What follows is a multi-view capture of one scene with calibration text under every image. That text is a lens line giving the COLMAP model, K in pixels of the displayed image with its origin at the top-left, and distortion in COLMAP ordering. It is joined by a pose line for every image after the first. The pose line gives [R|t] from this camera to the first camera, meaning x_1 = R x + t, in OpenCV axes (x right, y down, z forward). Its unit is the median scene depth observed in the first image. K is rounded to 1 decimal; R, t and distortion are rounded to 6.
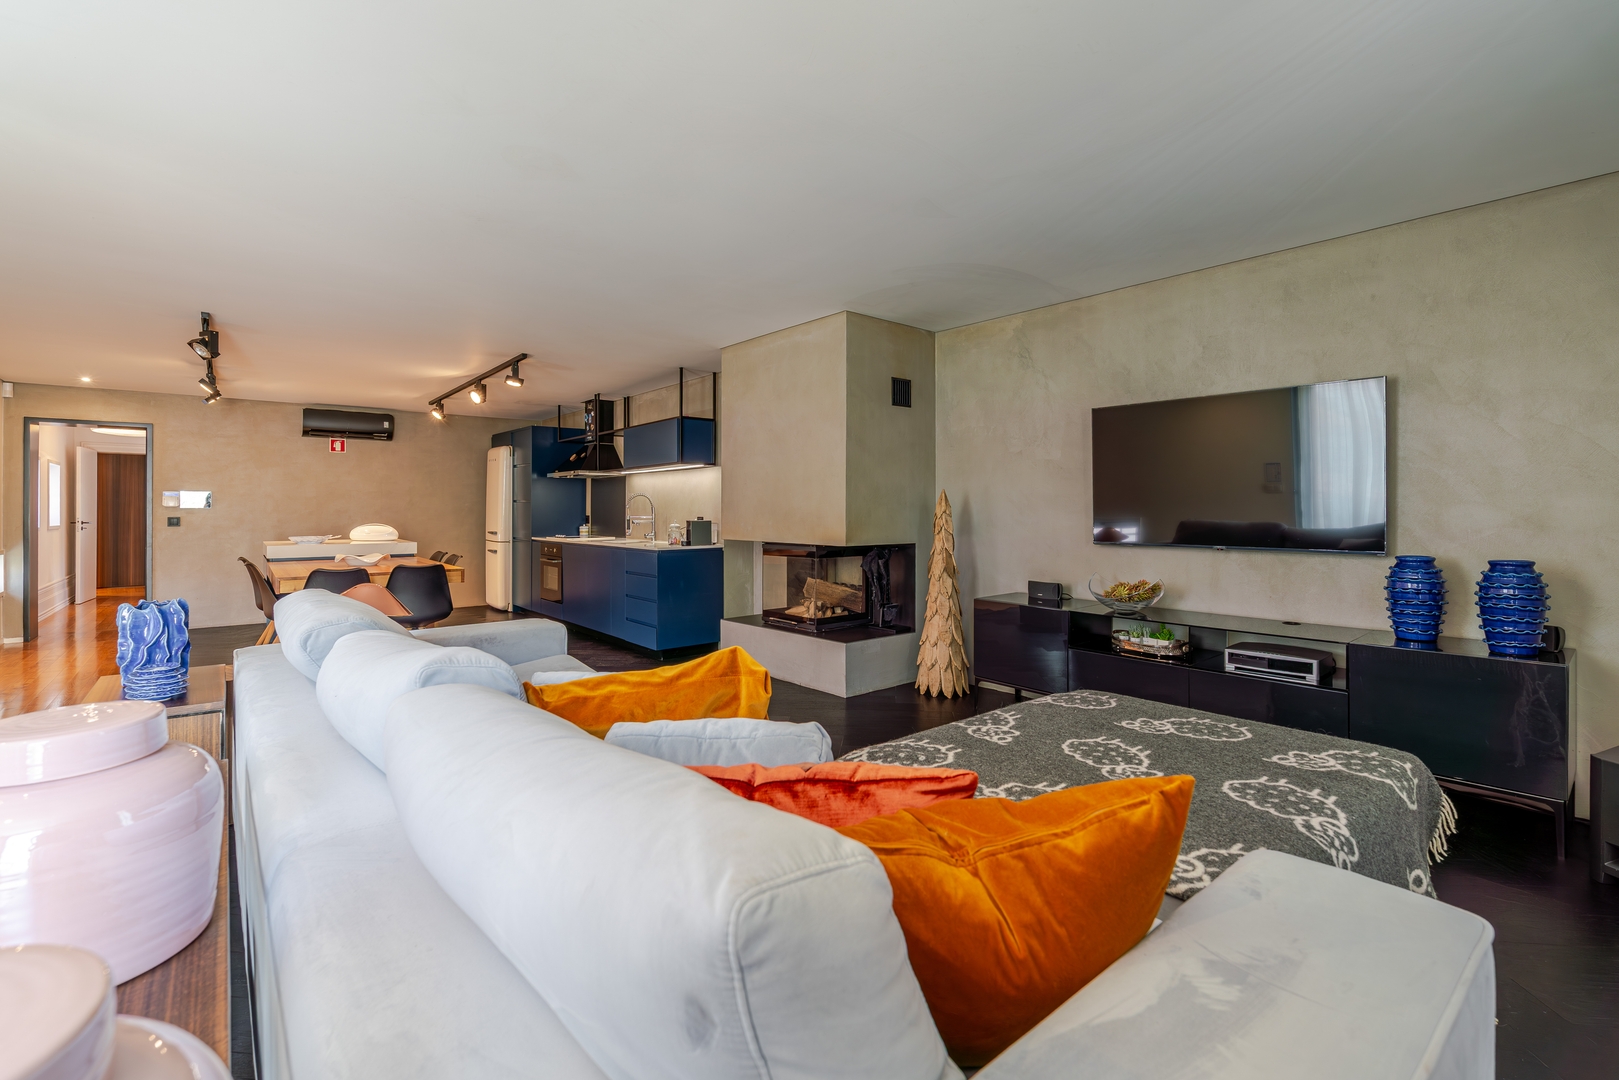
lens RADIAL K [[720.3, 0, 808.8], [0, 720.3, 502.4], [0, 0, 1]] dist [-0.001494, -0.000092]
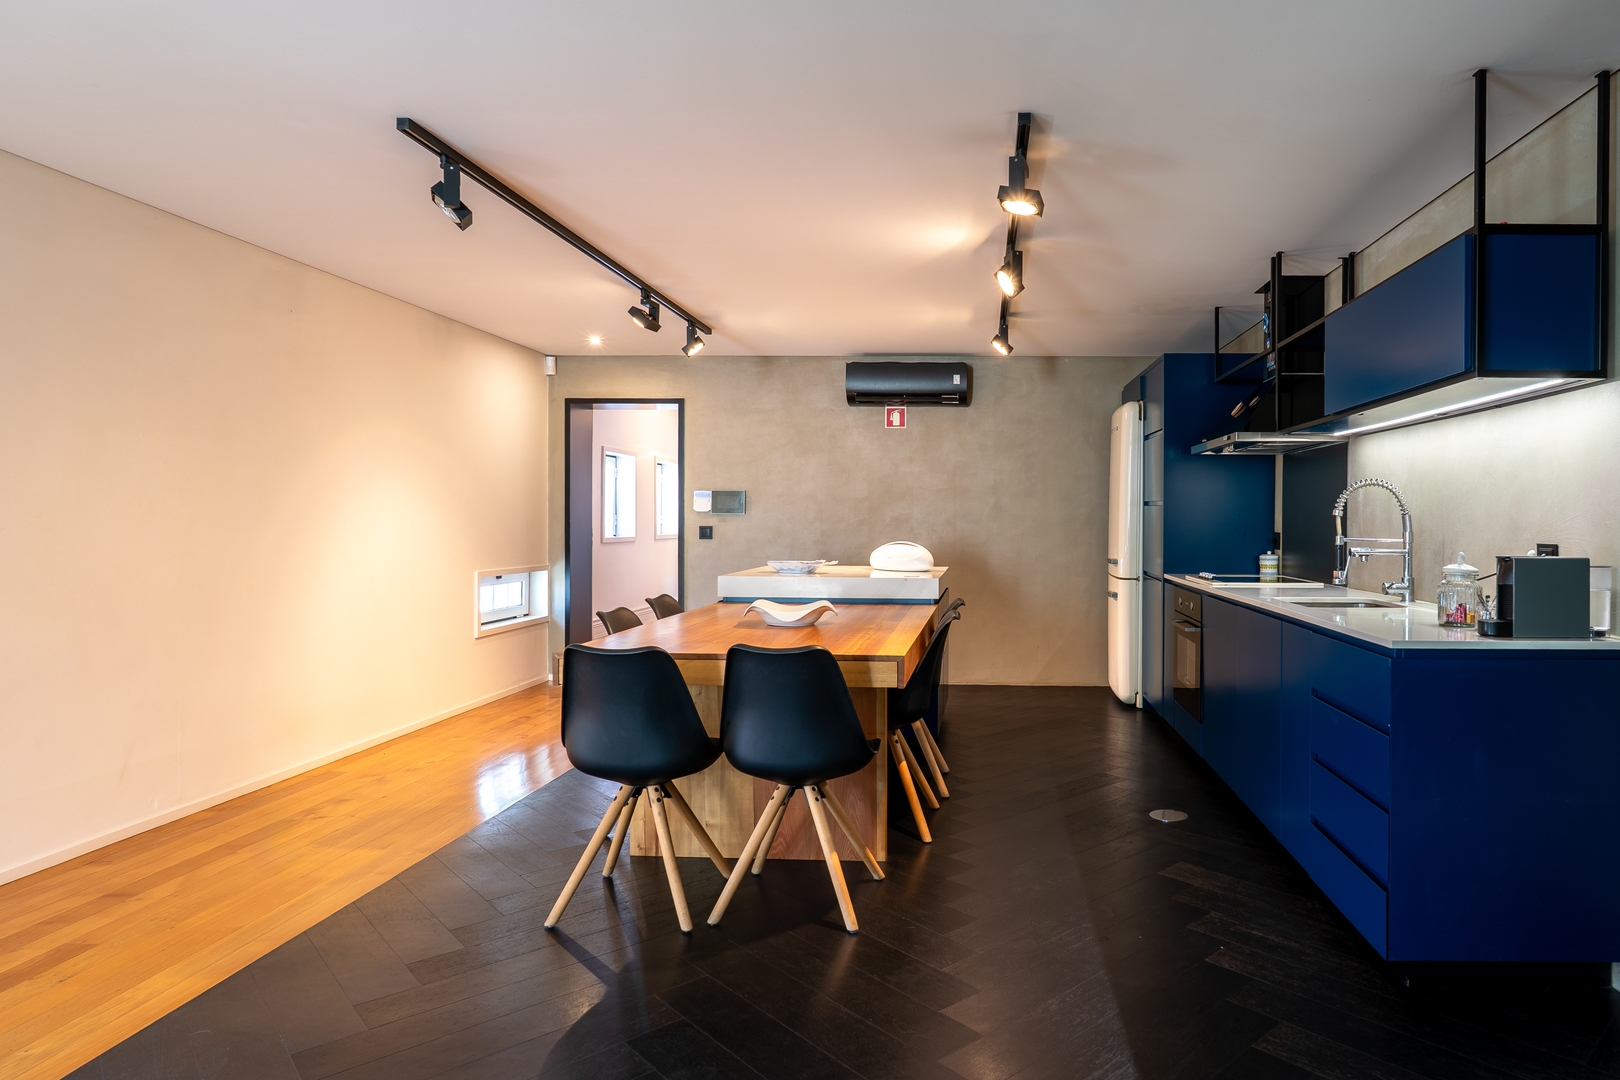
lens RADIAL K [[951.1, 0, 959.5], [0, 951.1, 531.0], [0, 0, 1]] dist [-0.004778, 0.001321]
pose [[0.760306, 0.015511, -0.649380, -0.063177], [-0.001811, 0.999762, 0.021760, 0.003943], [0.649562, -0.015368, 0.760153, 0.426519]]
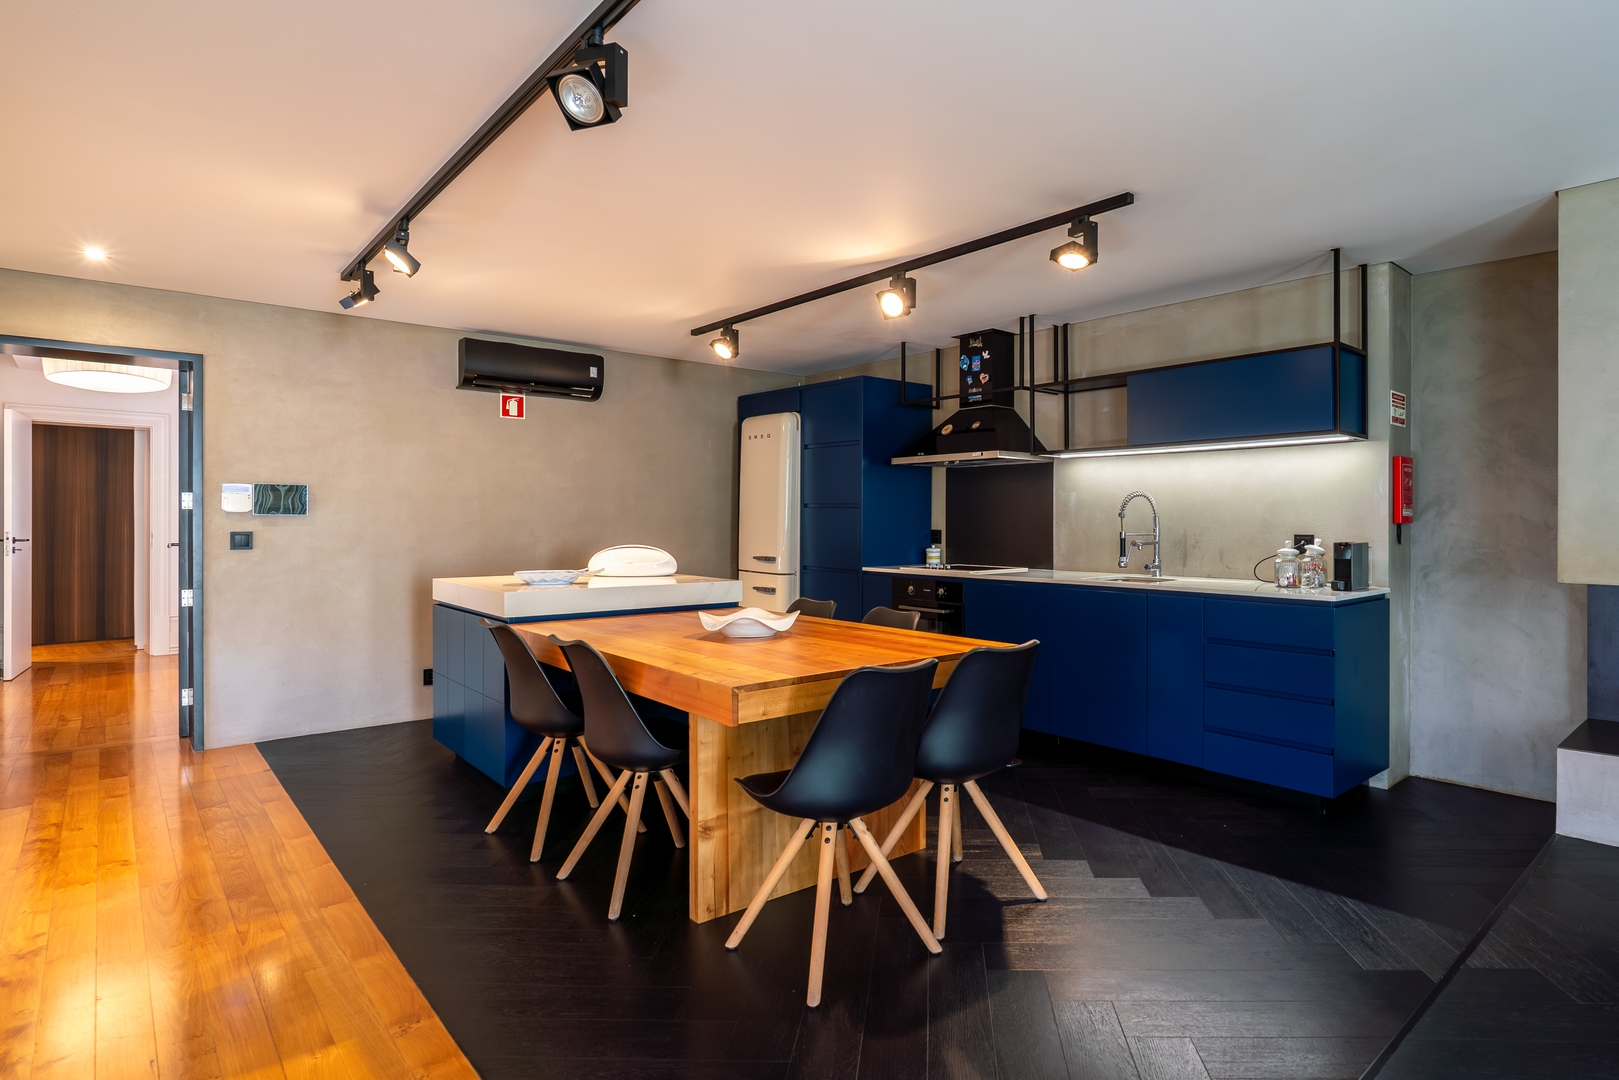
lens RADIAL K [[877.3, 0, 925.1], [0, 877.3, 519.6], [0, 0, 1]] dist [-0.003288, -0.000247]
pose [[0.997418, 0.003519, 0.071728, -0.414325], [-0.004120, 0.999958, 0.008239, 0.003820], [-0.071696, -0.008513, 0.997390, 0.309747]]
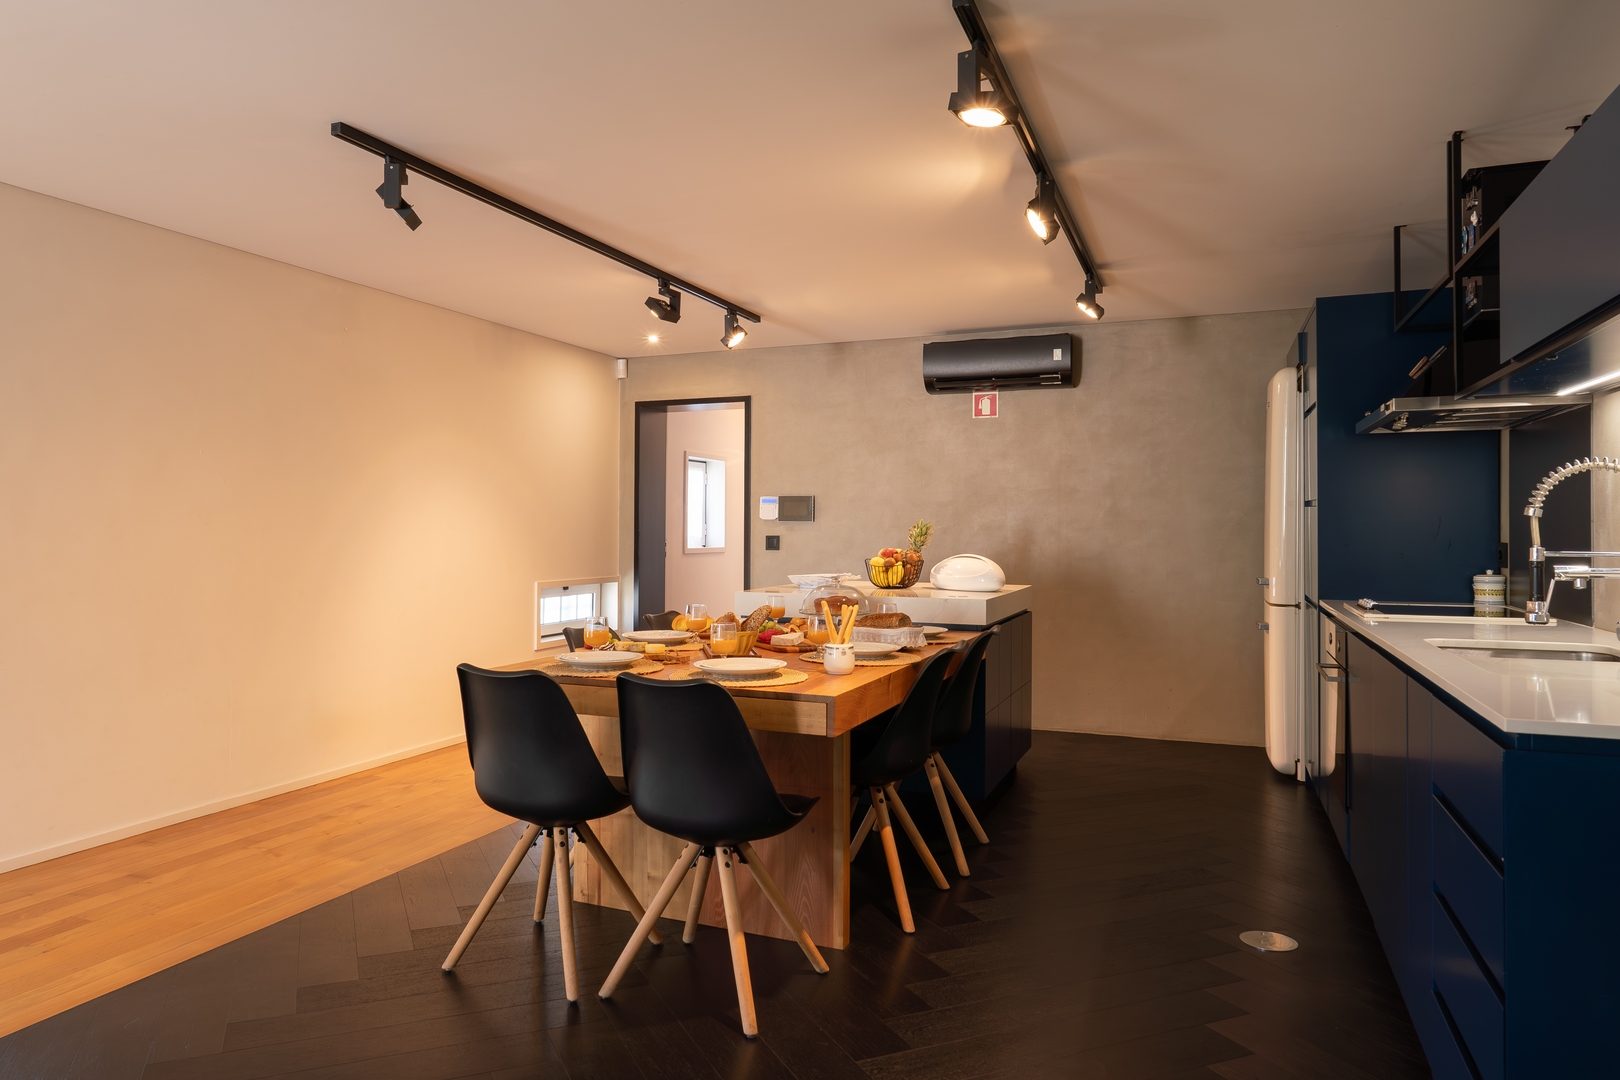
lens RADIAL K [[1056.0, 0, 737.1], [0, 1056.0, 517.6], [0, 0, 1]] dist [-0.009379, 0.000982]
pose [[0.448051, -0.004630, -0.893996, -0.037774], [0.005921, 0.999980, -0.002211, 0.005906], [0.893989, -0.004302, 0.448069, 0.527886]]
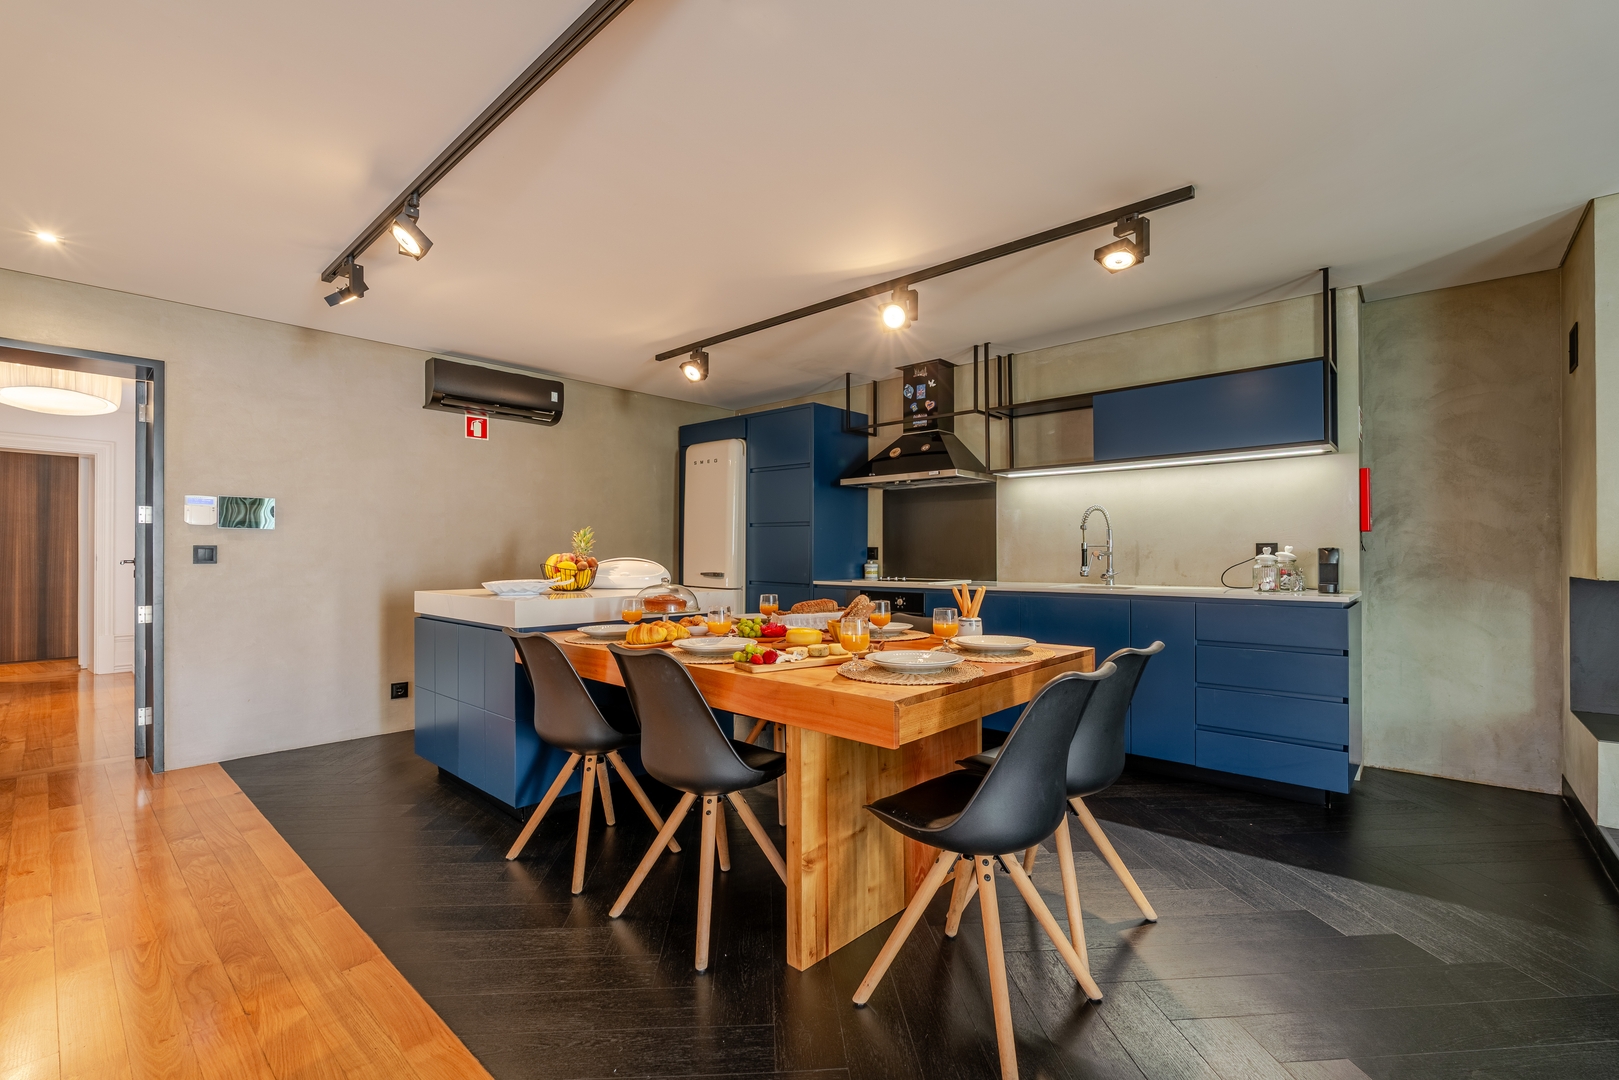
lens RADIAL K [[706.6, 0, 812.5], [0, 706.6, 549.0], [0, 0, 1]] dist [-0.002938, -0.000406]
pose [[0.988654, 0.001122, 0.150204, -0.514091], [-0.001397, 0.999998, 0.001727, 0.021004], [-0.150202, -0.001917, 0.988654, 0.422116]]
